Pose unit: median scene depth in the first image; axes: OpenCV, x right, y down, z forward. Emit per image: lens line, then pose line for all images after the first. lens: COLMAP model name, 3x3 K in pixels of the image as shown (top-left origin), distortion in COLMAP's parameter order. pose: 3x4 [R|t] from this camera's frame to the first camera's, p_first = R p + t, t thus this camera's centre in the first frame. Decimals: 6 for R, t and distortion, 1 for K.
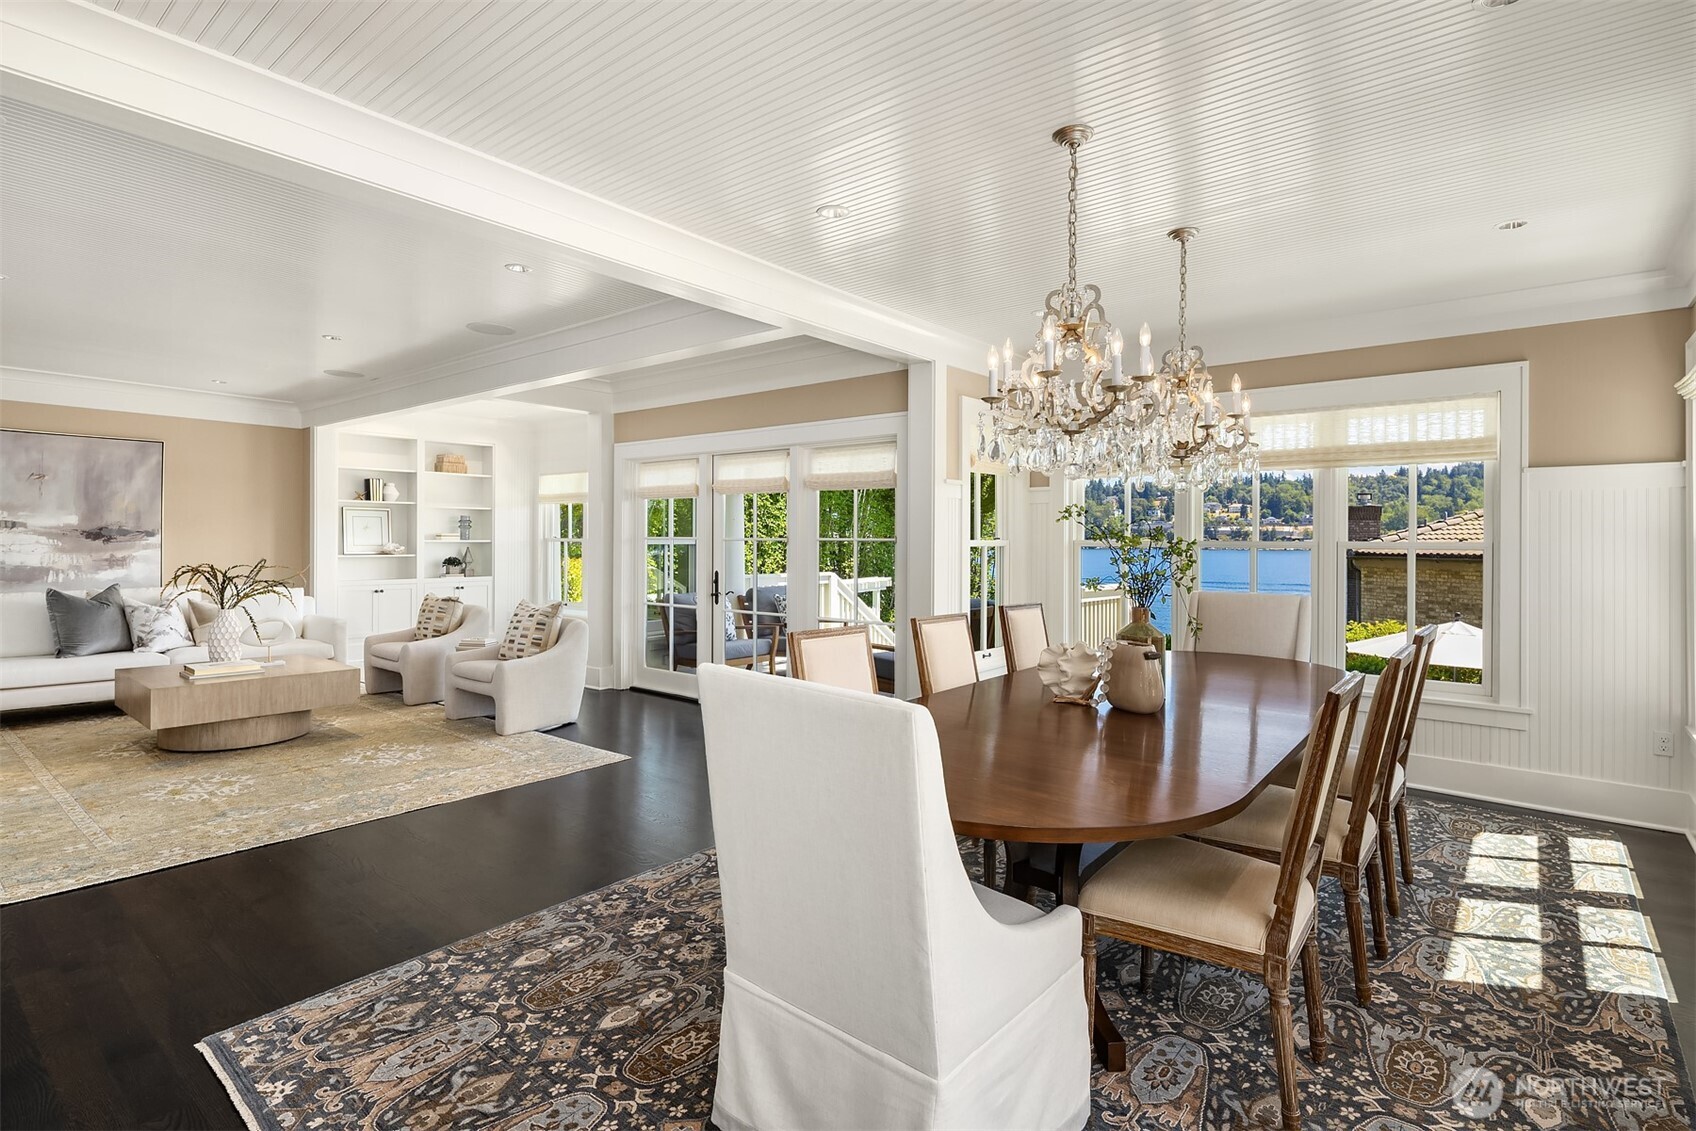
lens RADIAL K [[830.6, 0, 859.0], [0, 830.6, 545.1], [0, 0, 1]] dist [-0.000758, -0.002917]
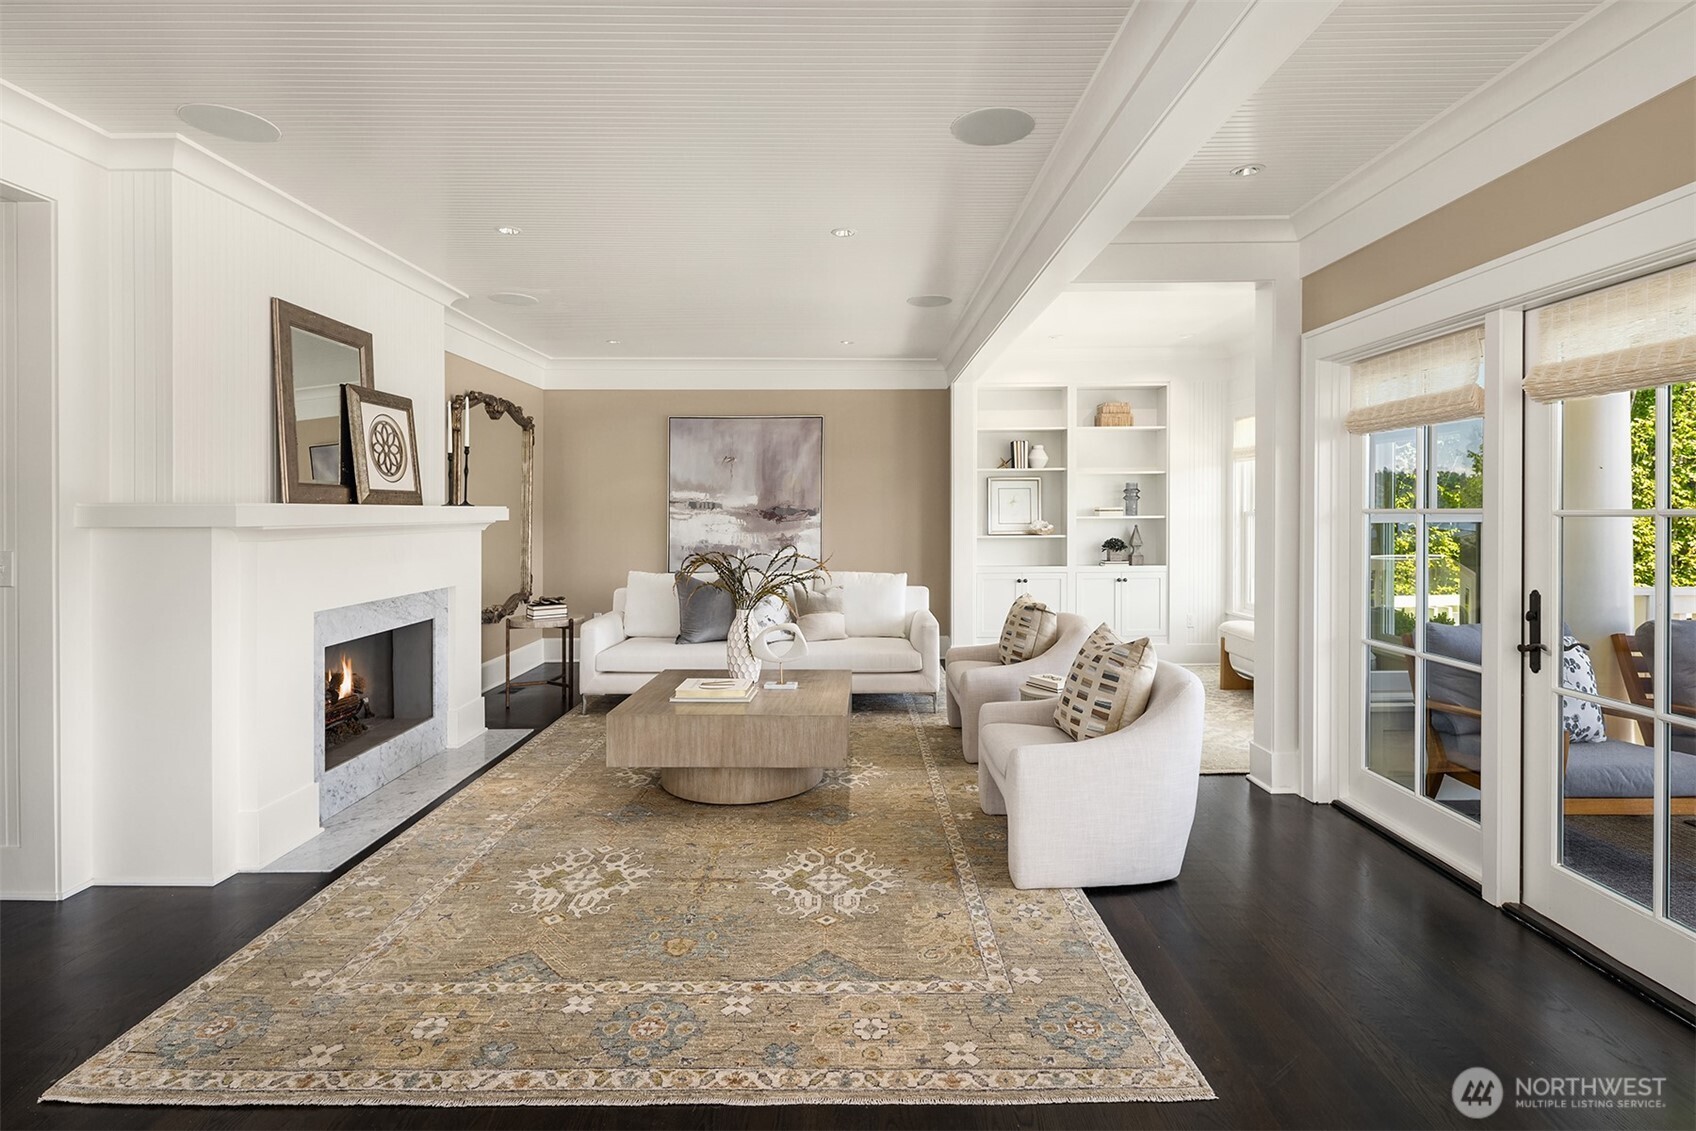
lens RADIAL K [[838.5, 0, 870.3], [0, 838.5, 525.7], [0, 0, 1]] dist [0.000585, -0.000855]
pose [[0.636347, 0.001727, -0.771401, -0.058828], [0.006128, 0.999955, 0.007293, -0.005564], [0.771378, -0.009368, 0.636308, 0.465737]]
